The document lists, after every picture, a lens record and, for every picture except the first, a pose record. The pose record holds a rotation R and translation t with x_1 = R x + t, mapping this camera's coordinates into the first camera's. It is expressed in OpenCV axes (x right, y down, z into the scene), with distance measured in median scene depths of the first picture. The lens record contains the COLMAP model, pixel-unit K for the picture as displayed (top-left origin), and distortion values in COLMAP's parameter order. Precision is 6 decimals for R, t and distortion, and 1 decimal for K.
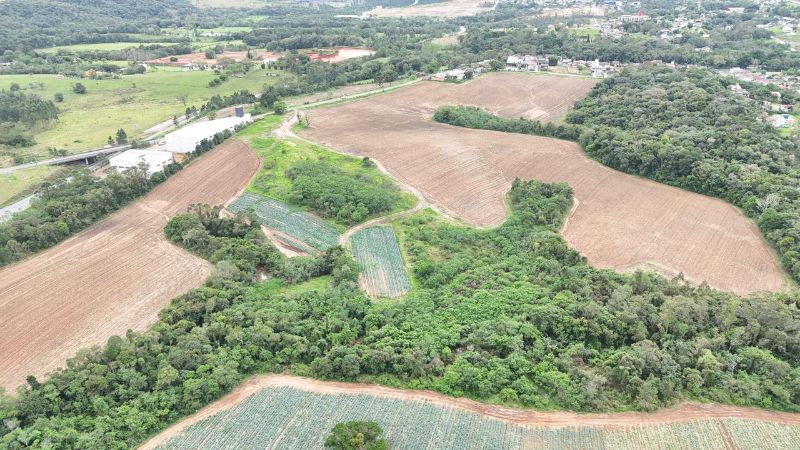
lens RADIAL K [[585.4, 0, 400.0], [0, 585.4, 225.0], [0, 0, 1]] dist [0.090246, -0.091637]
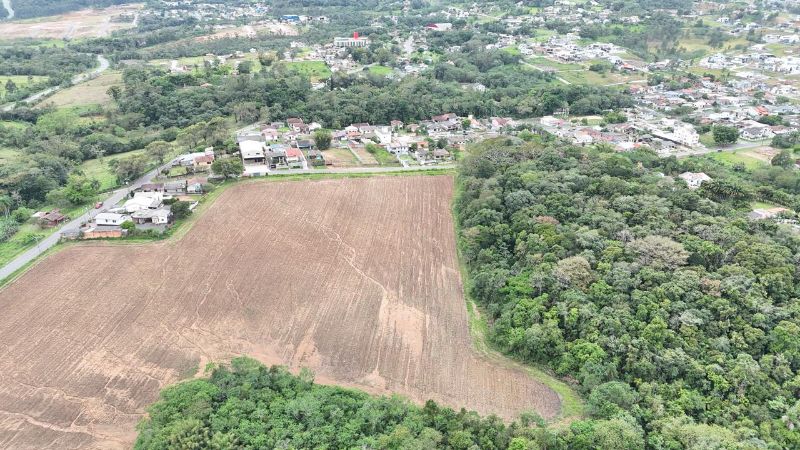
lens RADIAL K [[585.4, 0, 400.0], [0, 585.4, 225.0], [0, 0, 1]] dist [0.090246, -0.091637]
pose [[0.841540, -0.200437, 0.501632, 0.055613], [0.204891, 0.977660, 0.046917, -0.403587], [-0.499830, 0.063298, 0.863808, 0.949388]]
